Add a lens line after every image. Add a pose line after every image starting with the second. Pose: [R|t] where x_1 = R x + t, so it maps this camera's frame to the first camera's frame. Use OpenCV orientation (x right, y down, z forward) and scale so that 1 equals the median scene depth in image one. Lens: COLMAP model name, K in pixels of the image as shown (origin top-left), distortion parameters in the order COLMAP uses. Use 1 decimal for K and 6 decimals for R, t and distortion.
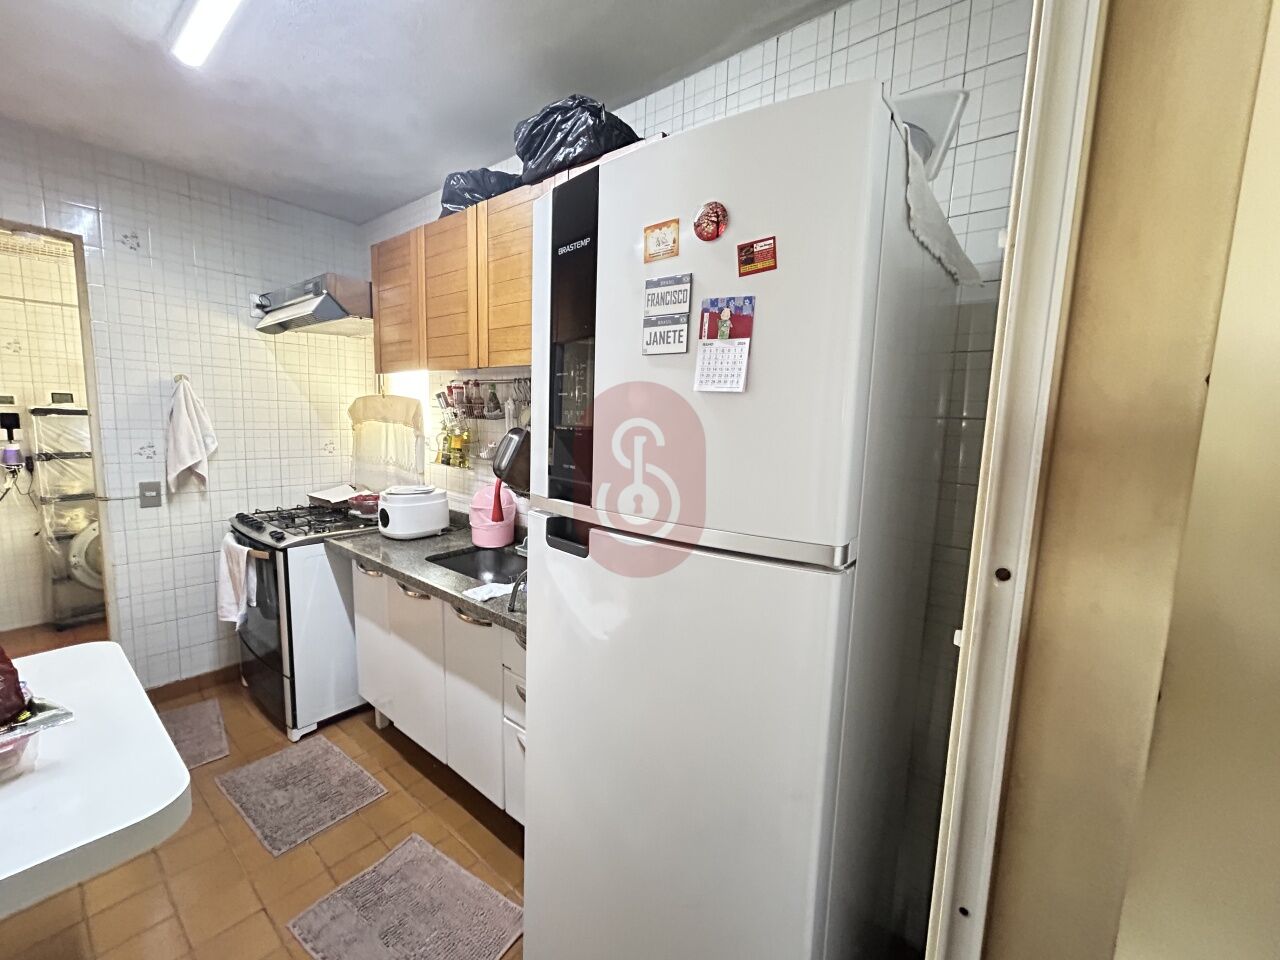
lens RADIAL K [[518.3, 0, 641.0], [0, 518.3, 485.9], [0, 0, 1]] dist [0.001008, -0.000903]
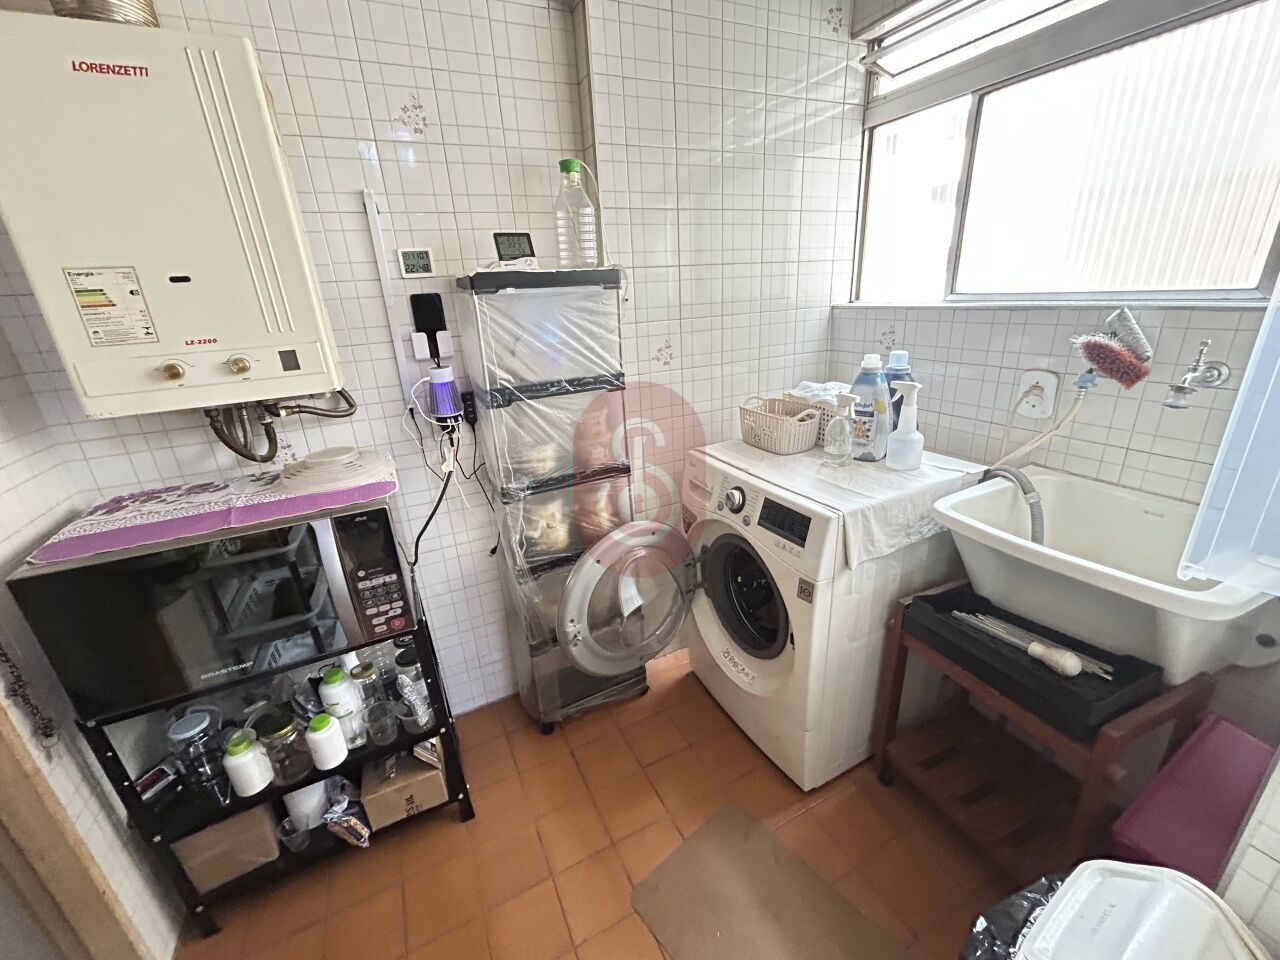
lens RADIAL K [[518.3, 0, 637.5], [0, 518.3, 478.9], [0, 0, 1]] dist [0.001008, -0.000903]
pose [[0.903985, 0.068407, -0.422055, -0.855193], [0.030640, 0.974216, 0.223528, -0.080368], [0.426464, -0.214998, 0.878581, 0.653004]]
